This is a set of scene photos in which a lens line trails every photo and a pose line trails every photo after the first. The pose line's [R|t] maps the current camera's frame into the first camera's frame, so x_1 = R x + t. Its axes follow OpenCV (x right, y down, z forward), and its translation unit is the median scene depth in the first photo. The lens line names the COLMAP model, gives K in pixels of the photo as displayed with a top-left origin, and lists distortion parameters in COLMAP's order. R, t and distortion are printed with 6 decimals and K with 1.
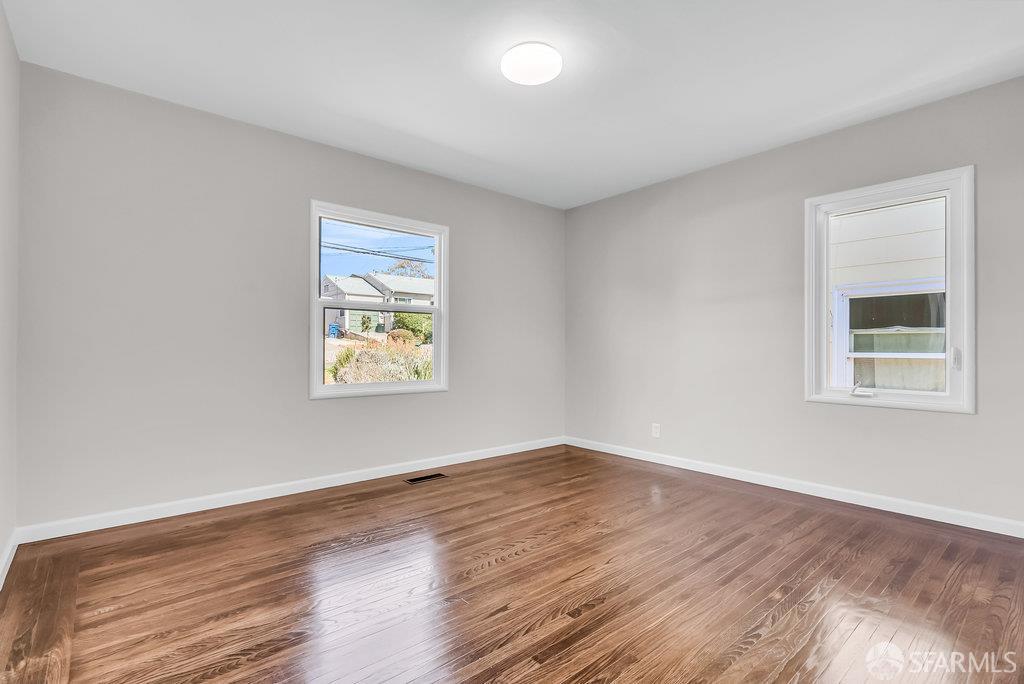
lens RADIAL K [[477.7, 0, 508.6], [0, 477.7, 342.4], [0, 0, 1]] dist [-0.002452, -0.000173]
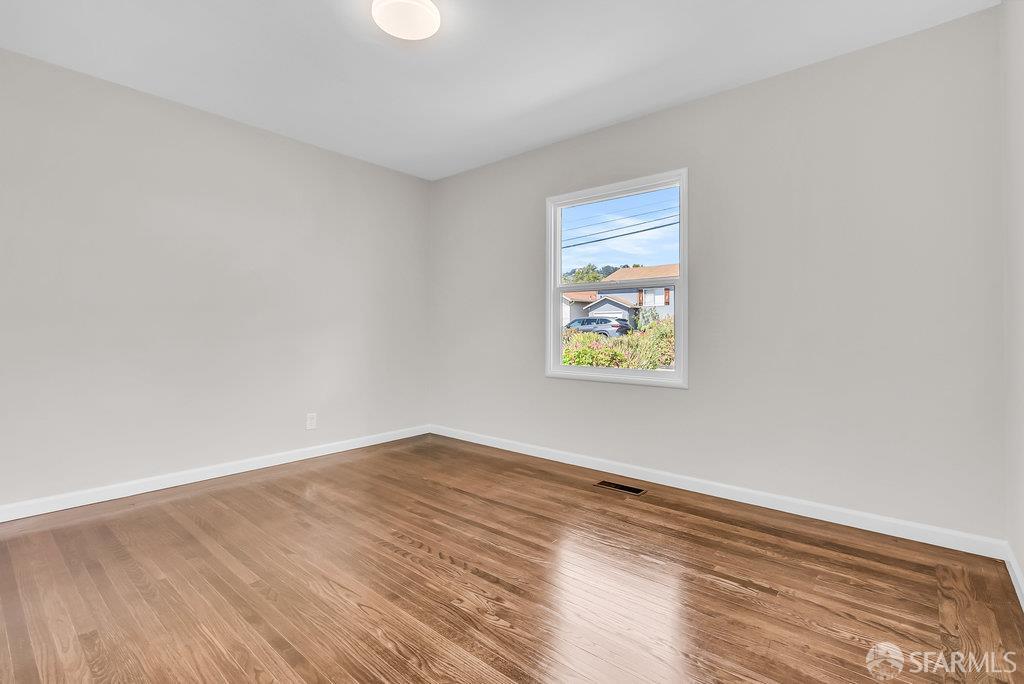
lens RADIAL K [[477.7, 0, 508.6], [0, 477.7, 342.4], [0, 0, 1]] dist [-0.002452, -0.000173]
pose [[0.150013, 0.019087, -0.988500, 0.730175], [0.007328, 0.999765, 0.020417, 0.018147], [0.988657, -0.010306, 0.149837, 0.825998]]
